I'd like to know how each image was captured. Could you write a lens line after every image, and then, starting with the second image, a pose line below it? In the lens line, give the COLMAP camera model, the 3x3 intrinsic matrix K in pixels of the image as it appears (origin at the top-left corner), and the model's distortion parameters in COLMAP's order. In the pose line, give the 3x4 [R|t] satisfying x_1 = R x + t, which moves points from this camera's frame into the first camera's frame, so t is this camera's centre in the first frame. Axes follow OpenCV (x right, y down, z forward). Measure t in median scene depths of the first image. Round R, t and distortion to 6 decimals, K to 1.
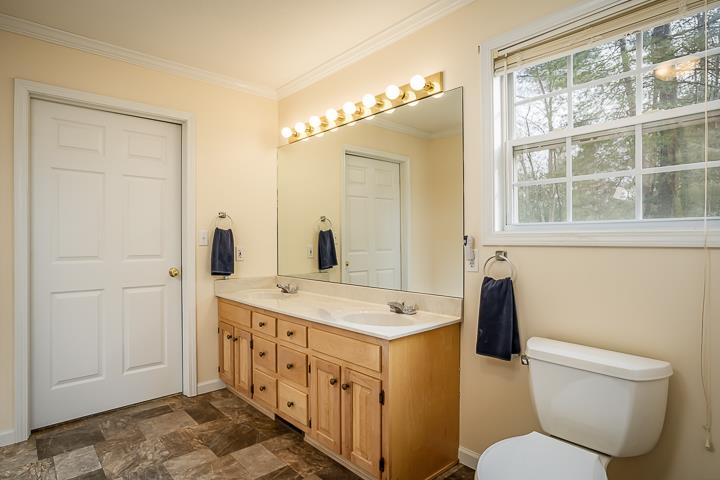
lens RADIAL K [[406.0, 0, 360.0], [0, 406.0, 240.0], [0, 0, 1]] dist [-0.058633, 0.044196]
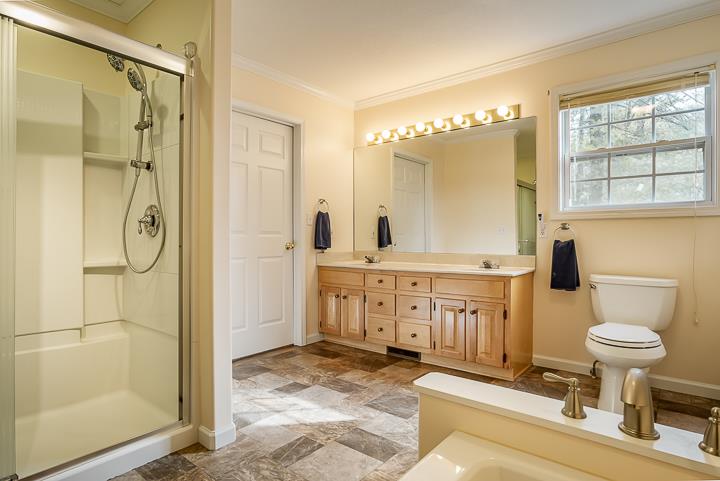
lens RADIAL K [[406.0, 0, 360.0], [0, 406.0, 240.5], [0, 0, 1]] dist [-0.058633, 0.044196]
pose [[0.986986, 0.001887, 0.160795, -0.555460], [-0.002211, 0.999996, 0.001833, 0.074852], [-0.160791, -0.002165, 0.986986, -0.334428]]
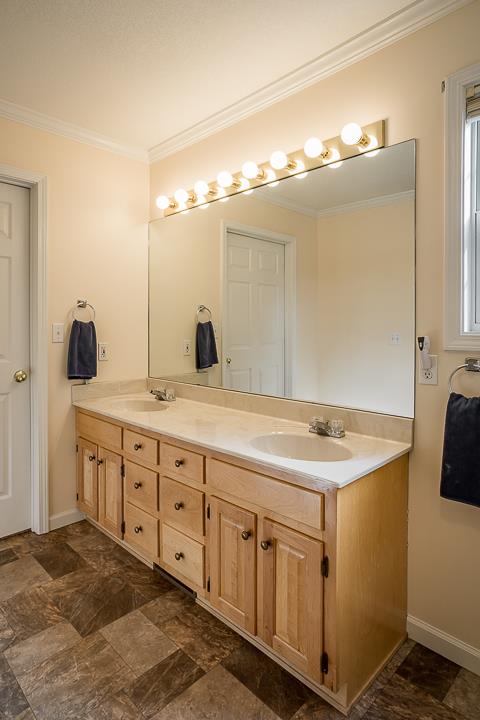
lens RADIAL K [[421.1, 0, 232.4], [0, 421.1, 329.1], [0, 0, 1]] dist [-0.031011, 0.035307]
pose [[0.998910, 0.004024, 0.046497, -0.106341], [-0.004345, 0.999967, 0.006806, -0.024820], [-0.046468, -0.007000, 0.998895, 0.200052]]
